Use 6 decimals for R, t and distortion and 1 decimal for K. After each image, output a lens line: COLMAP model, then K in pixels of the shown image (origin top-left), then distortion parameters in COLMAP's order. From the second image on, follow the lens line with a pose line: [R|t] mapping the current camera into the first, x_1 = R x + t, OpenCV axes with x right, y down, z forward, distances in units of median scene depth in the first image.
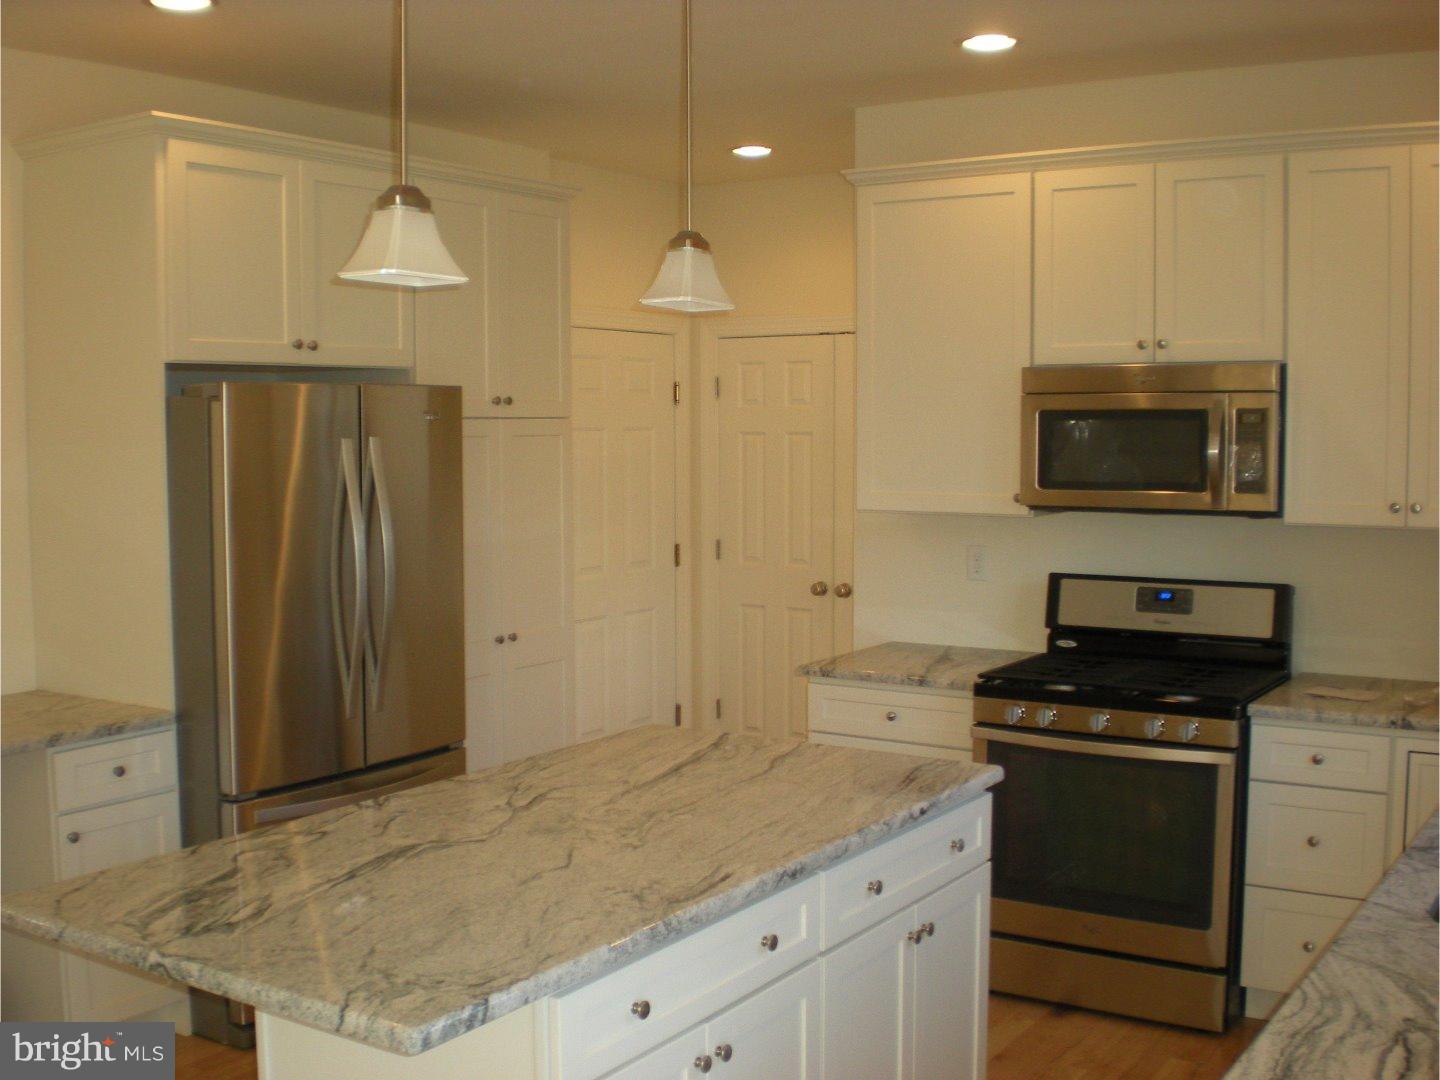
lens RADIAL K [[1612.4, 0, 720.6], [0, 1612.4, 542.7], [0, 0, 1]] dist [-0.127071, 0.000000]
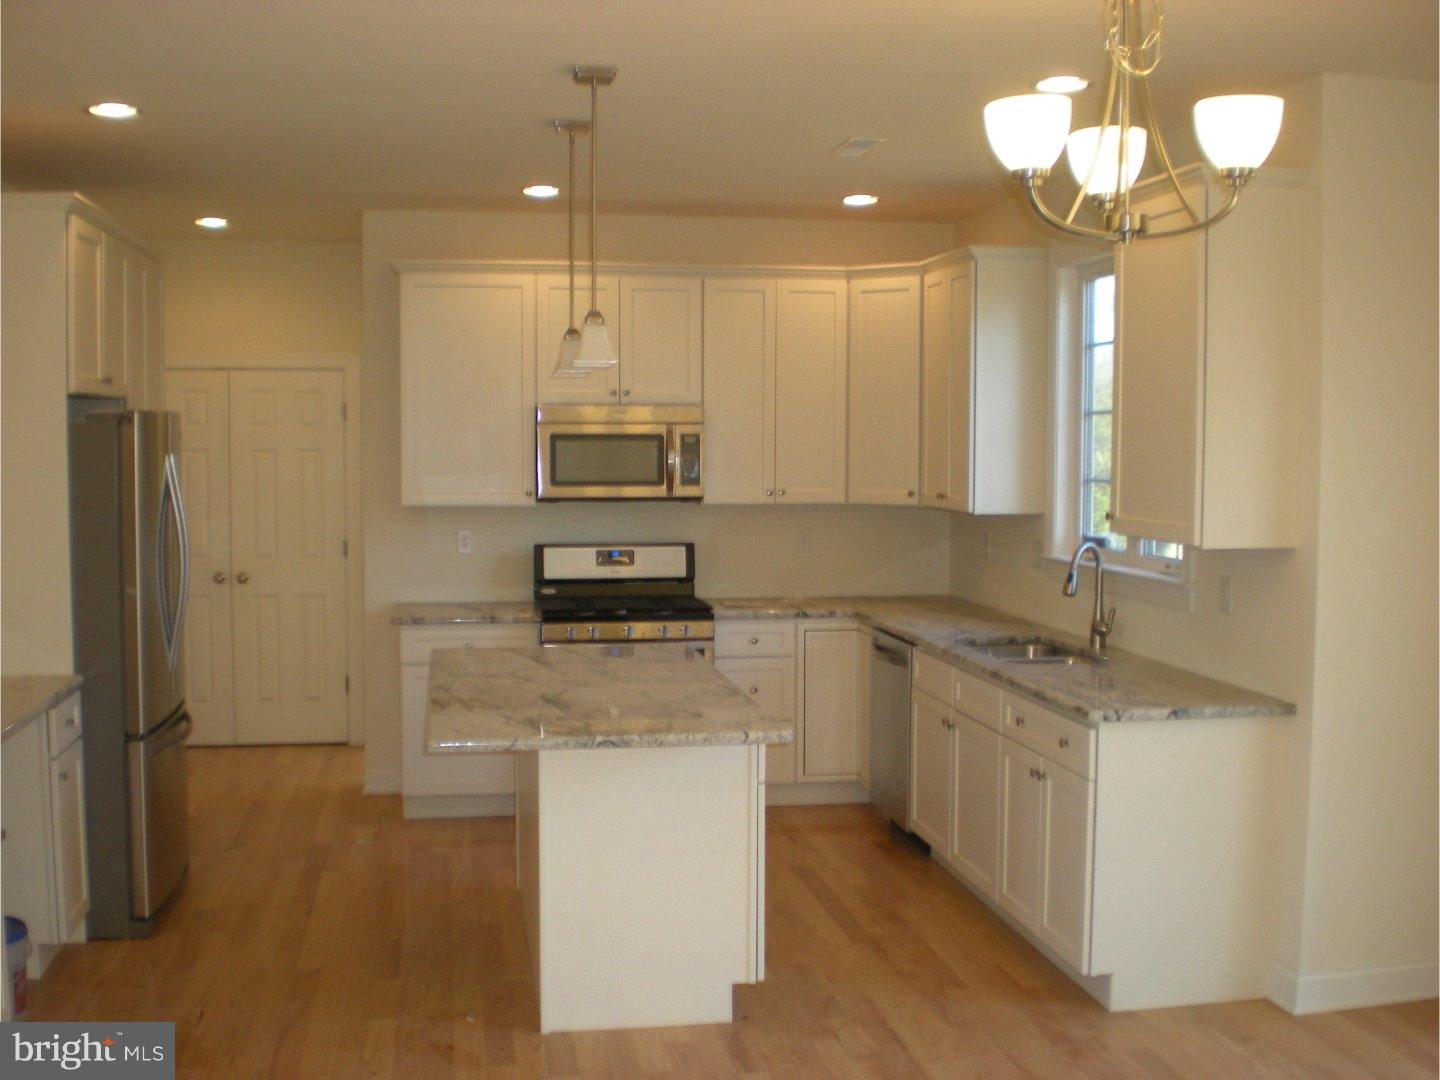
lens RADIAL K [[1612.4, 0, 719.8], [0, 1612.4, 540.8], [0, 0, 1]] dist [-0.127071, 0.000000]
pose [[0.733193, -0.037756, 0.678972, -0.740659], [0.046385, 0.998909, 0.005457, 0.017120], [-0.678437, 0.027493, 0.734144, -0.223673]]
